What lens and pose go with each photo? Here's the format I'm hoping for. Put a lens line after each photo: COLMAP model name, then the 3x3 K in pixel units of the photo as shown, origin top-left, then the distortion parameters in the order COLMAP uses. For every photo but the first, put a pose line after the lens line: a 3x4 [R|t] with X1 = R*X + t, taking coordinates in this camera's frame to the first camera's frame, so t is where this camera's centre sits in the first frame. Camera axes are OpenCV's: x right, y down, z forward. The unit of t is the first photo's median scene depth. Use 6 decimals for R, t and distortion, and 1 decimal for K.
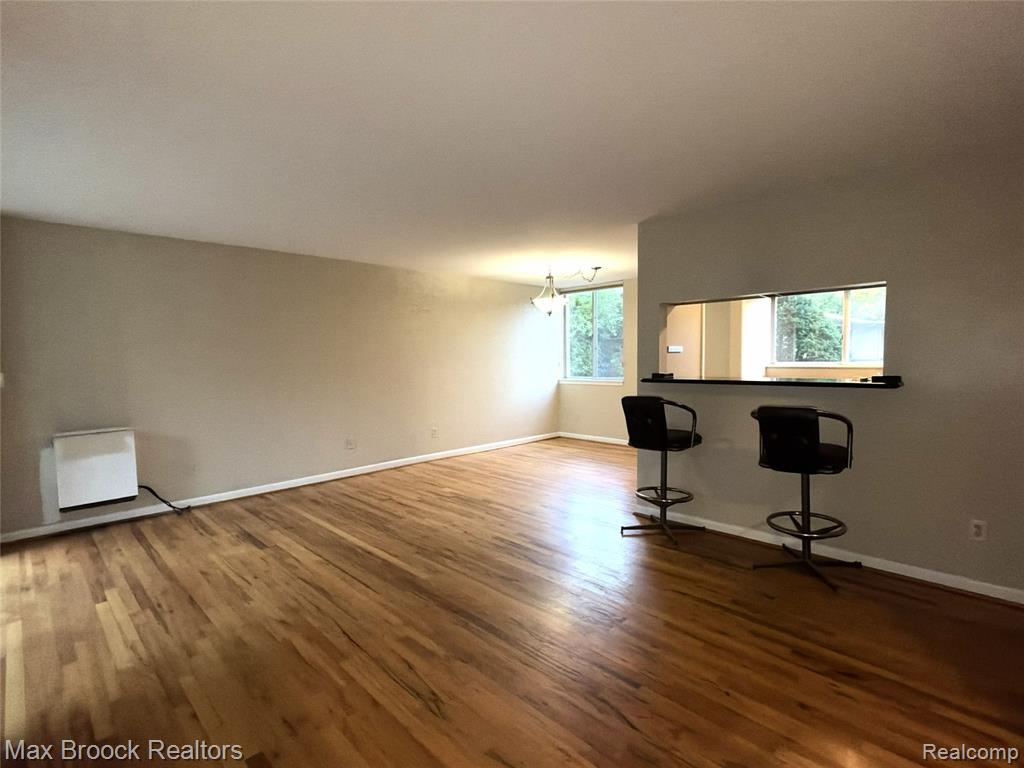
lens RADIAL K [[497.5, 0, 511.4], [0, 497.5, 388.6], [0, 0, 1]] dist [-0.005730, 0.000114]
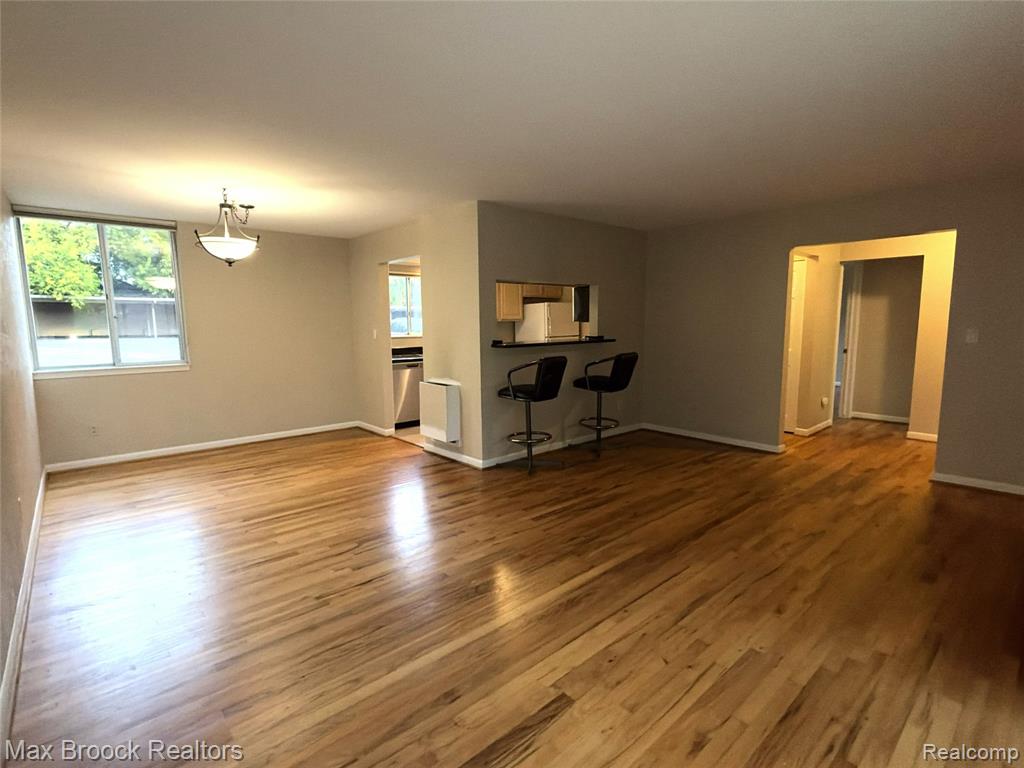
lens RADIAL K [[497.5, 0, 511.4], [0, 497.5, 388.6], [0, 0, 1]] dist [-0.005730, 0.000114]
pose [[0.068383, -0.118520, 0.990594, -1.084870], [0.075547, 0.990683, 0.113315, -0.059543], [-0.994795, 0.067088, 0.076699, 1.120667]]
